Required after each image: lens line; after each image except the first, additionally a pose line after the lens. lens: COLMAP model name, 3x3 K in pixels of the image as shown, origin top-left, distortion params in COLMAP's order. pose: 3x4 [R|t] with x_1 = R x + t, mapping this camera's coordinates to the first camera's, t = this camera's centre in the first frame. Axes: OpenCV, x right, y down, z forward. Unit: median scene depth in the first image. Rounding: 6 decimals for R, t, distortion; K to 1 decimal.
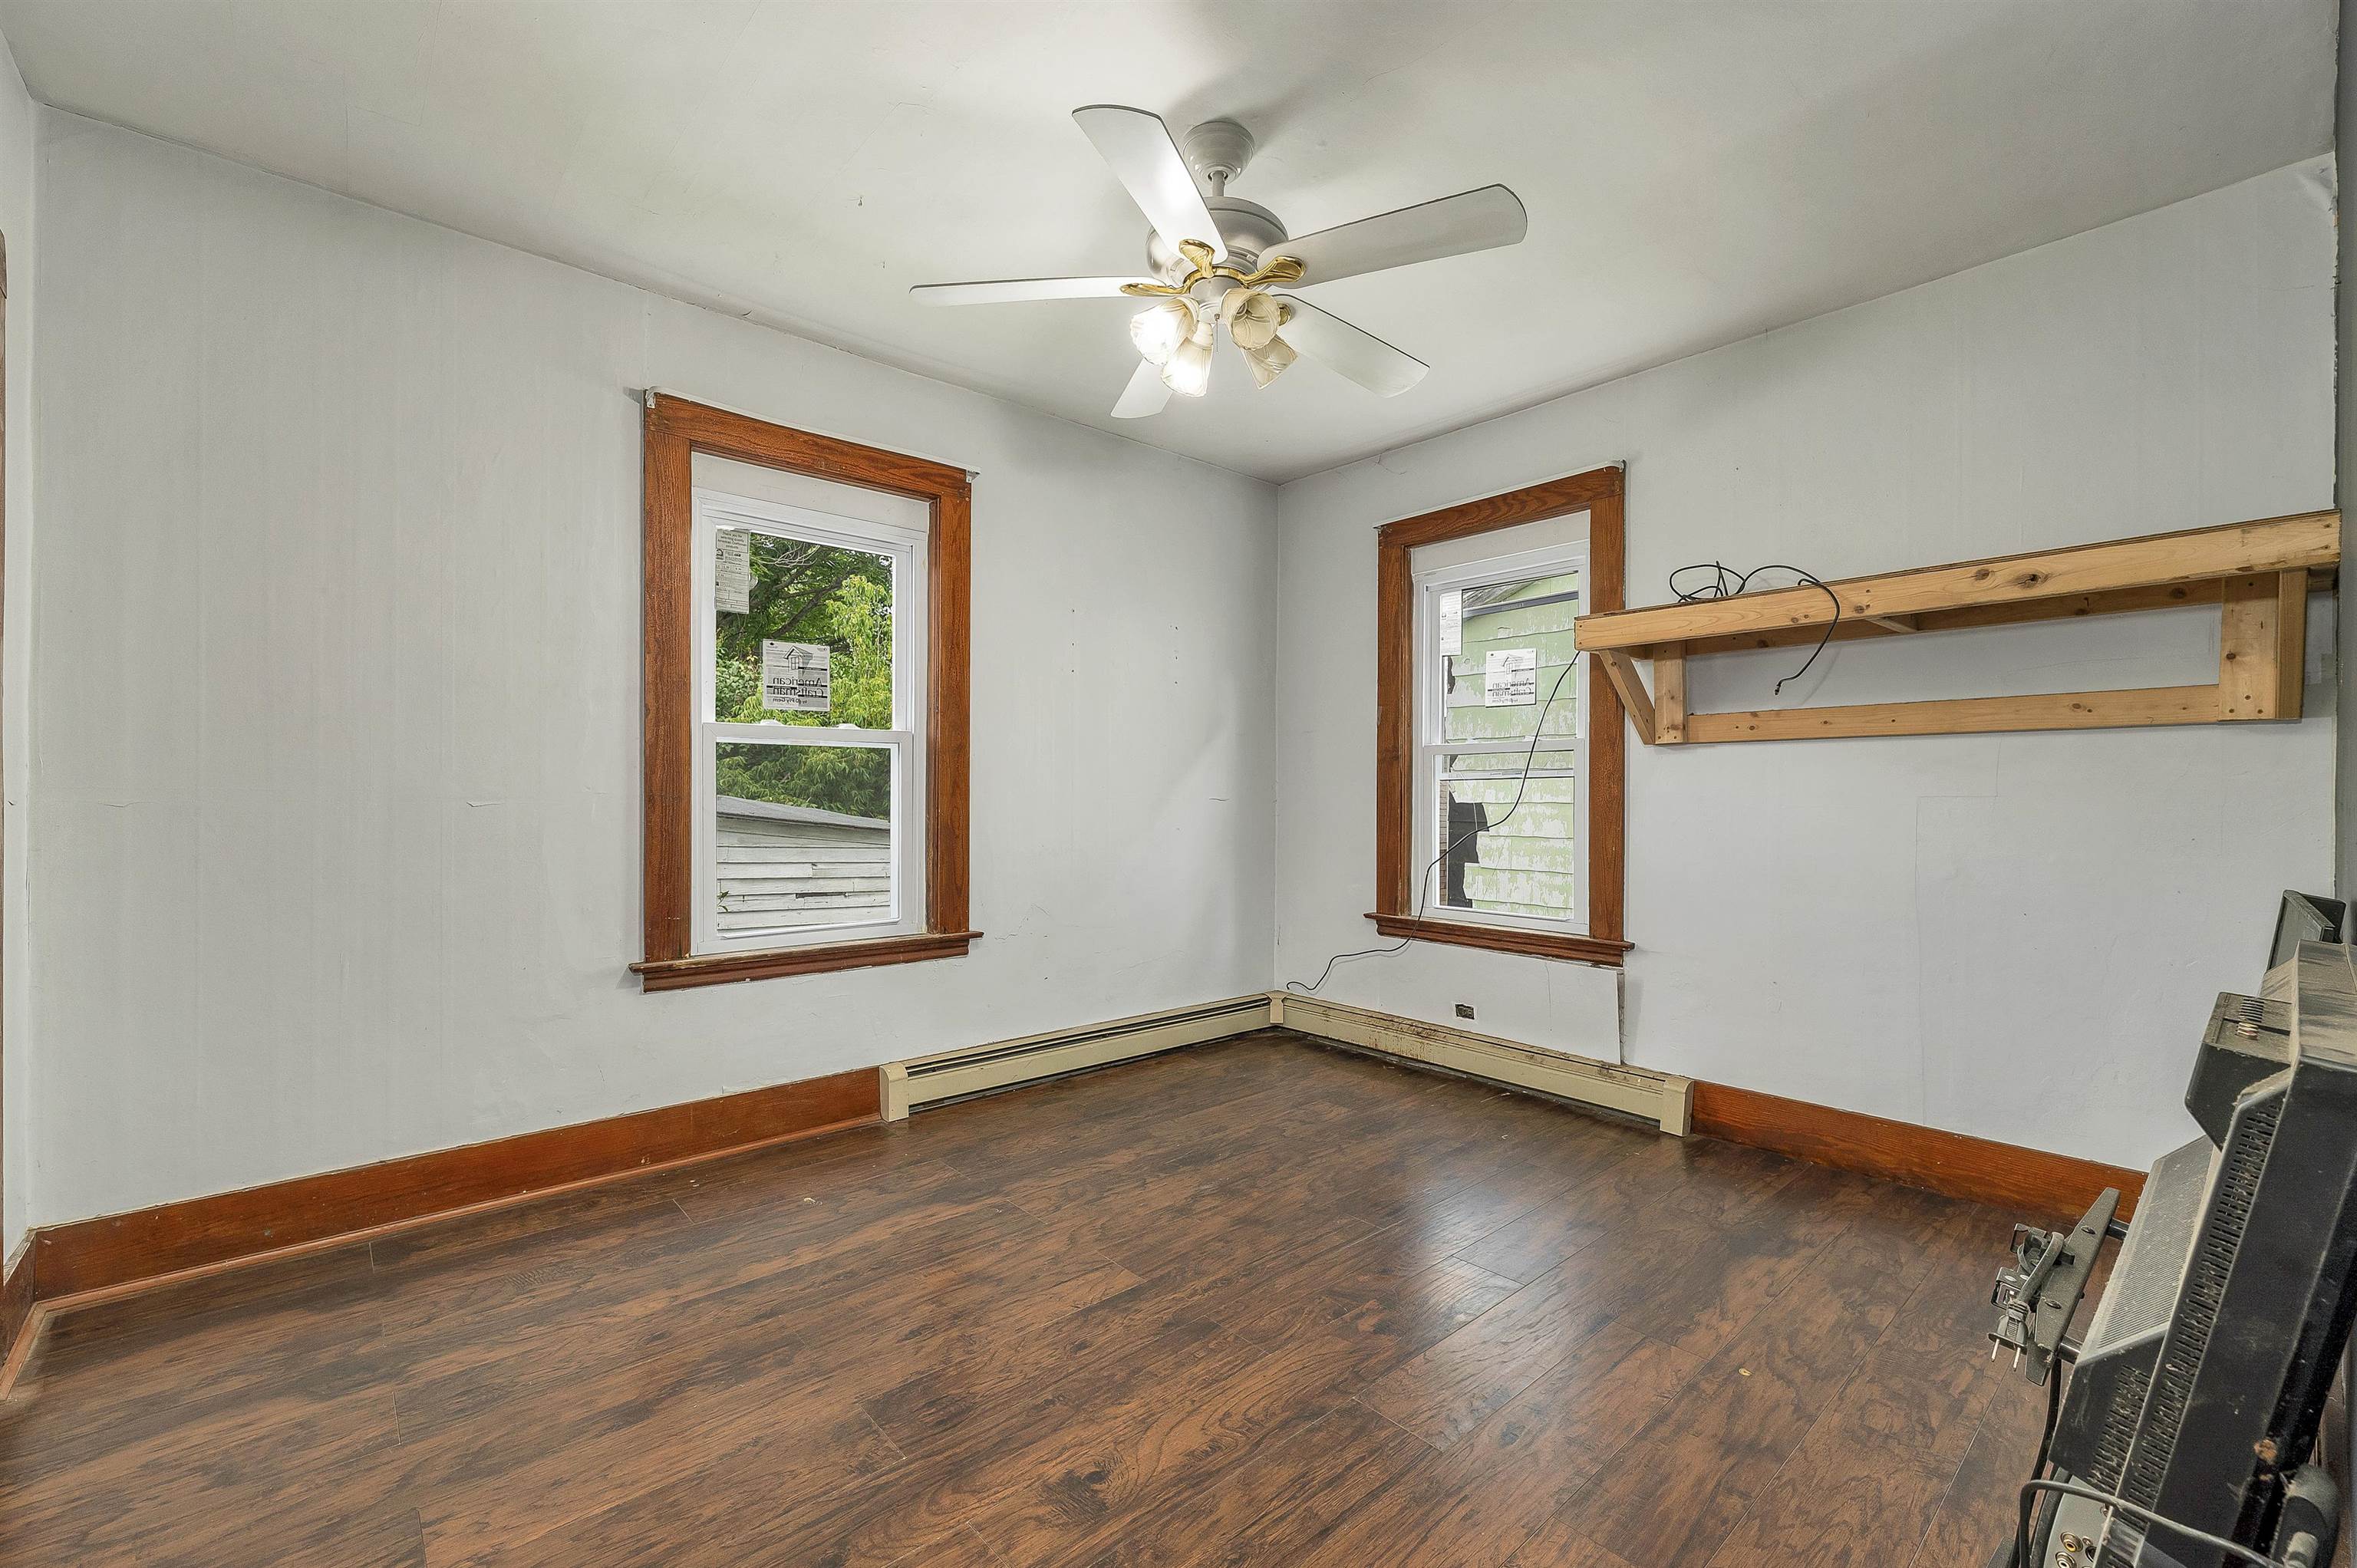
lens RADIAL K [[982.6, 0, 1186.3], [0, 982.6, 794.8], [0, 0, 1]] dist [0.001679, 0.000185]
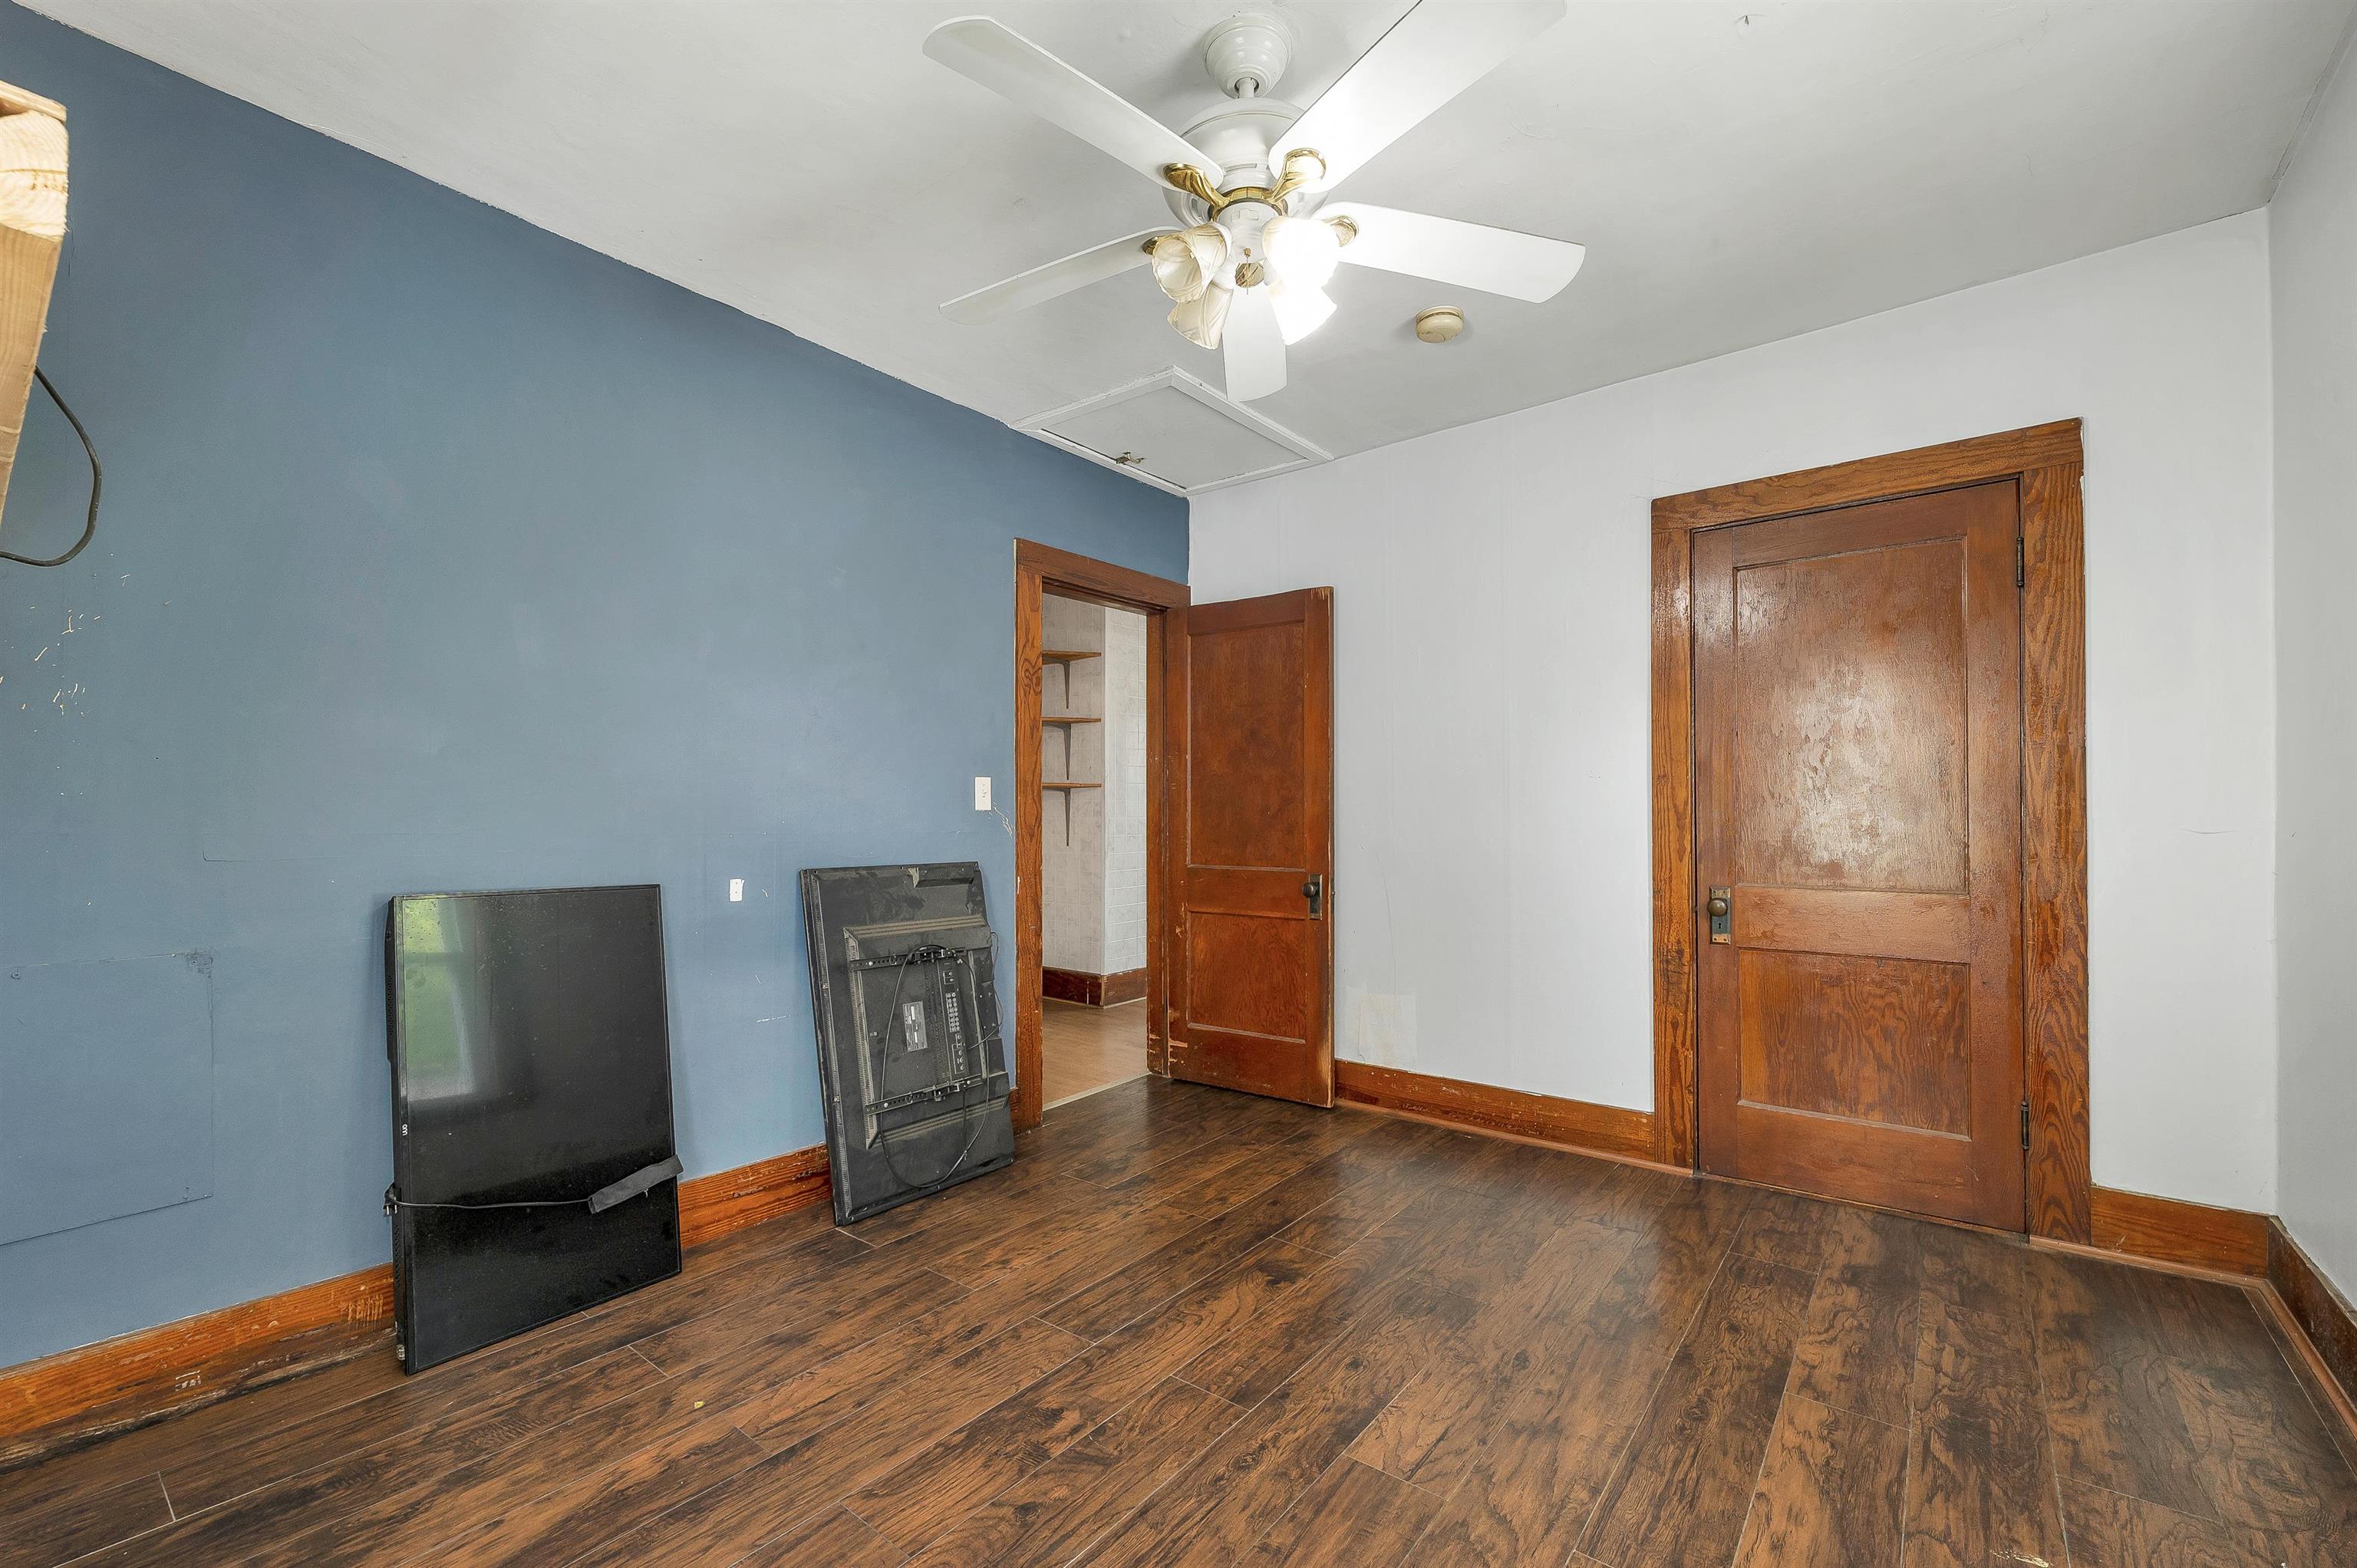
lens RADIAL K [[984.3, 0, 1177.6], [0, 984.3, 805.9], [0, 0, 1]] dist [0.001175, 0.000193]
pose [[-0.984564, -0.002183, -0.175013, 0.226042], [-0.000435, 0.999950, -0.010027, -0.007946], [0.175026, -0.009796, -0.984515, 1.759824]]
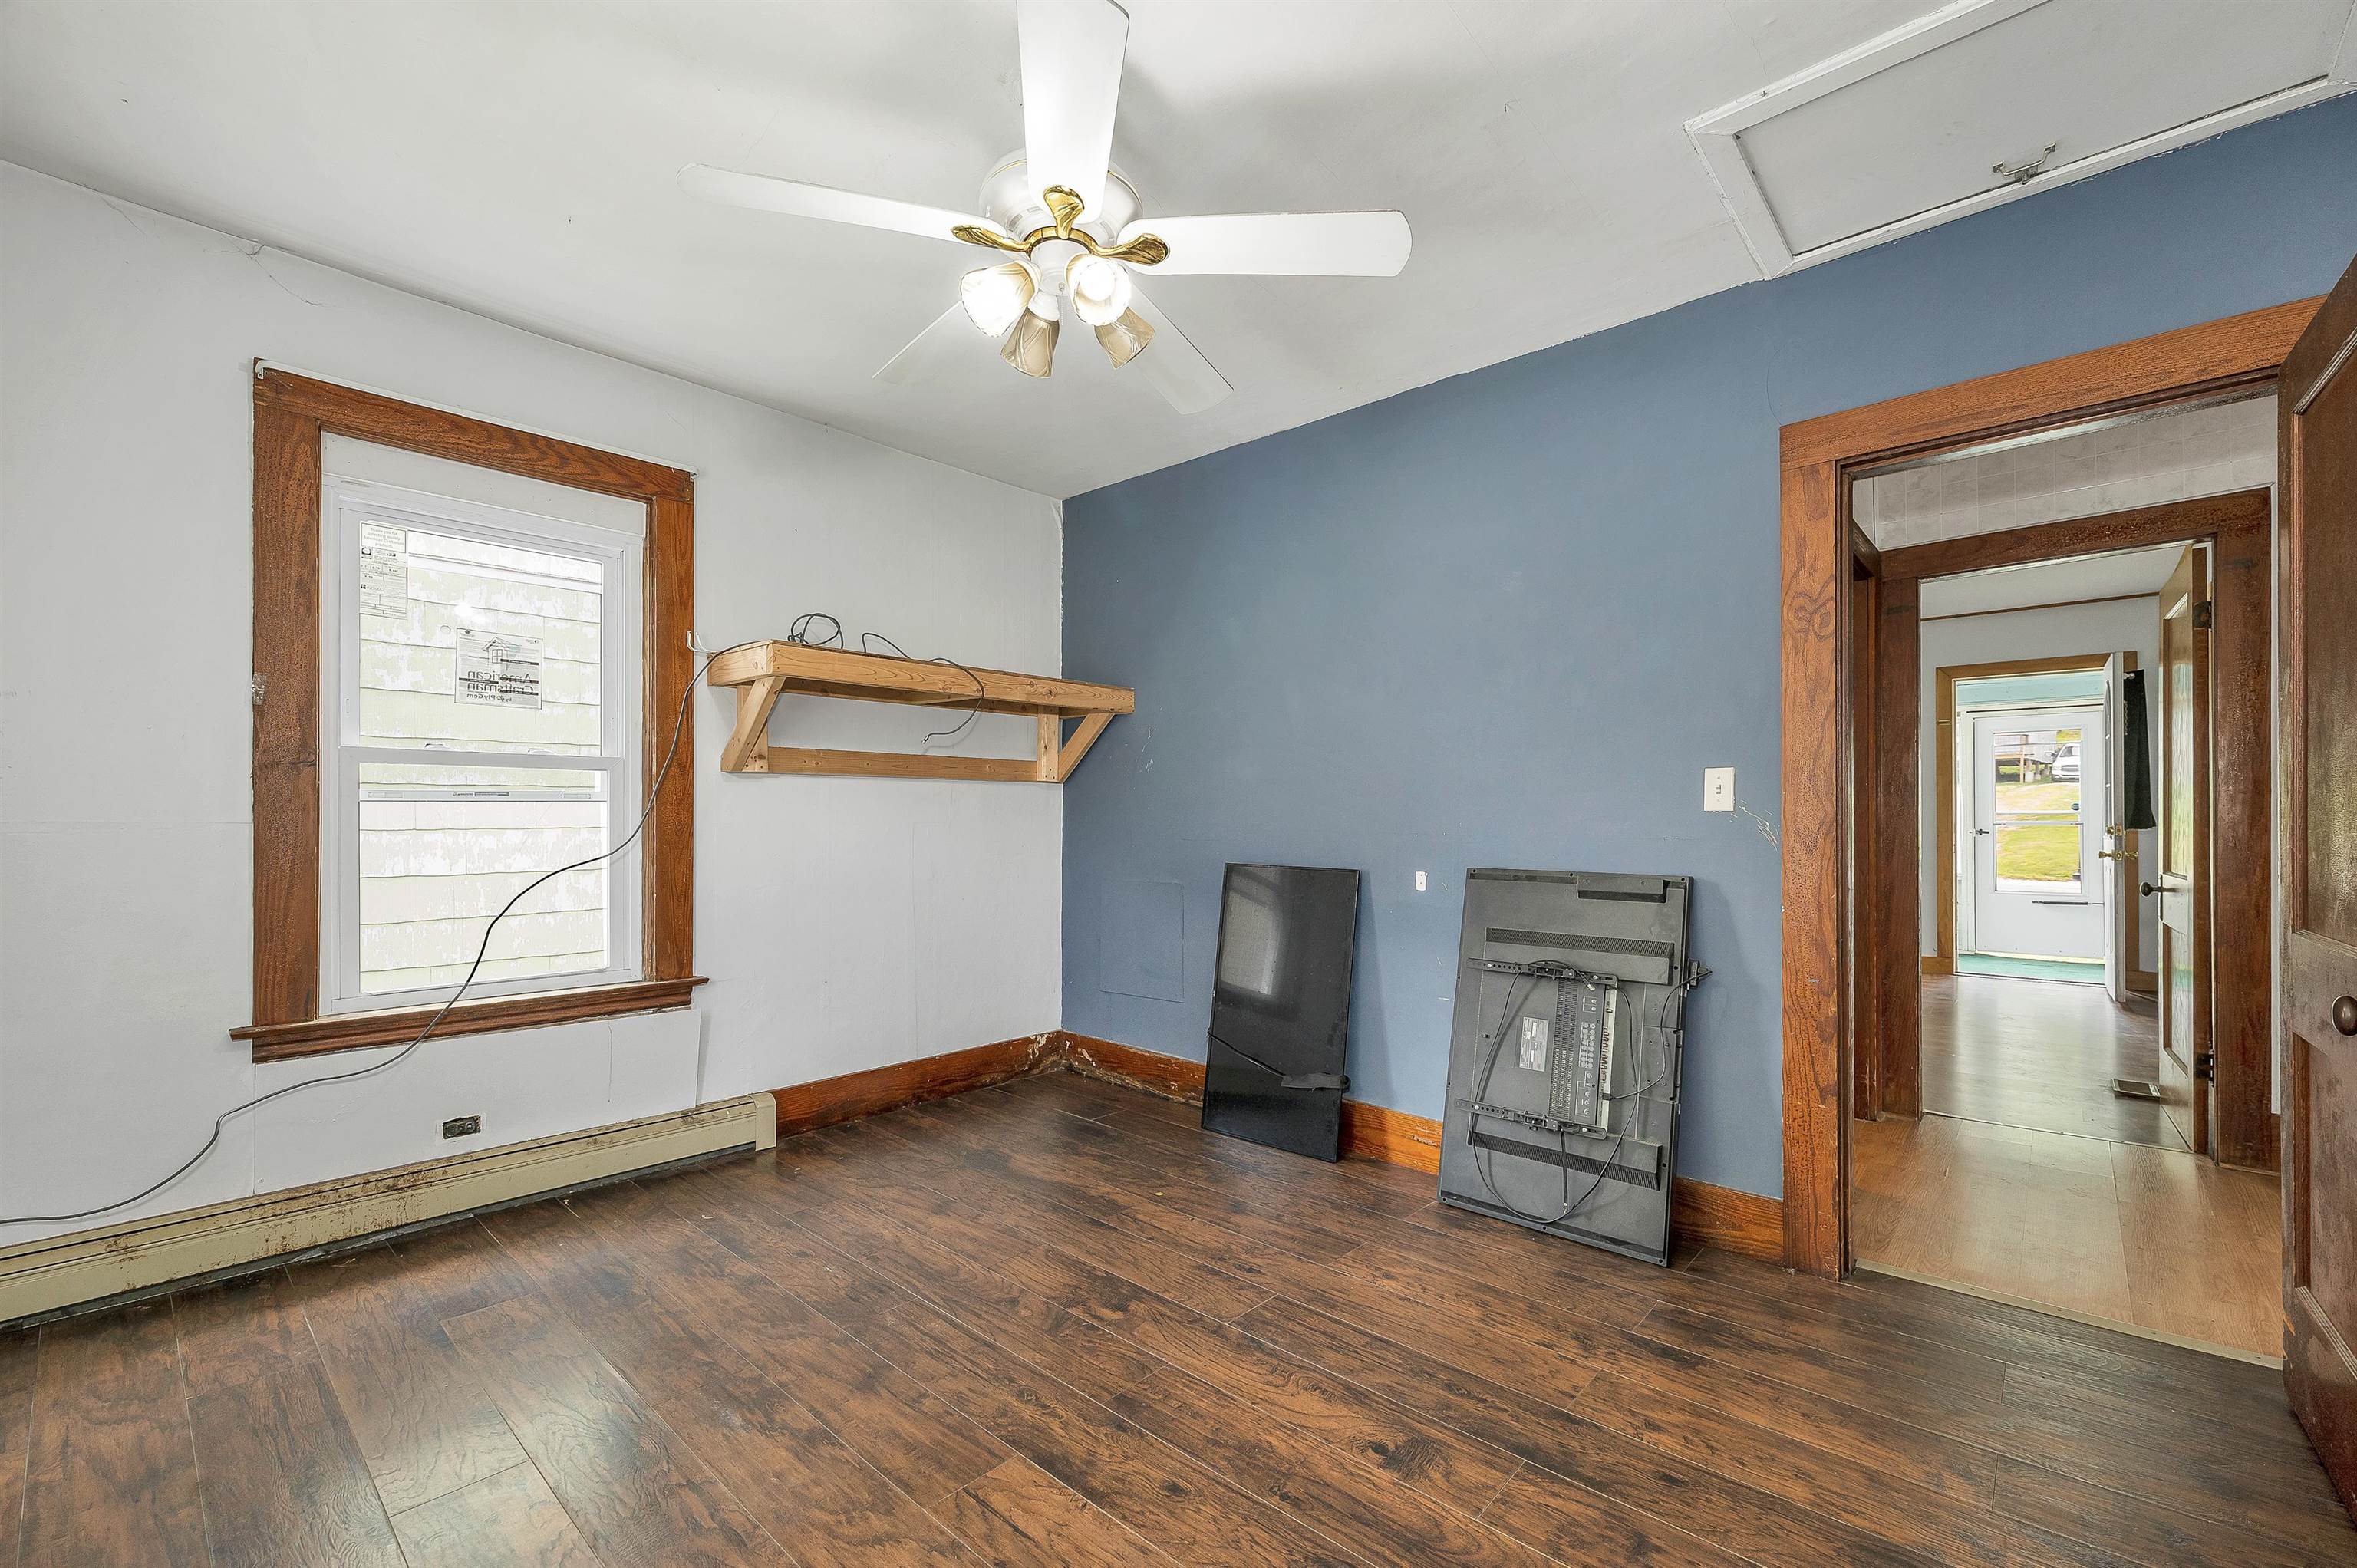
lens RADIAL K [[981.1, 0, 1179.6], [0, 981.1, 815.8], [0, 0, 1]] dist [0.000629, -0.000066]
pose [[-0.108195, -0.000088, 0.994130, -0.833396], [-0.000678, 1.000000, 0.000015, -0.010546], [-0.994129, -0.000672, -0.108195, 0.965160]]
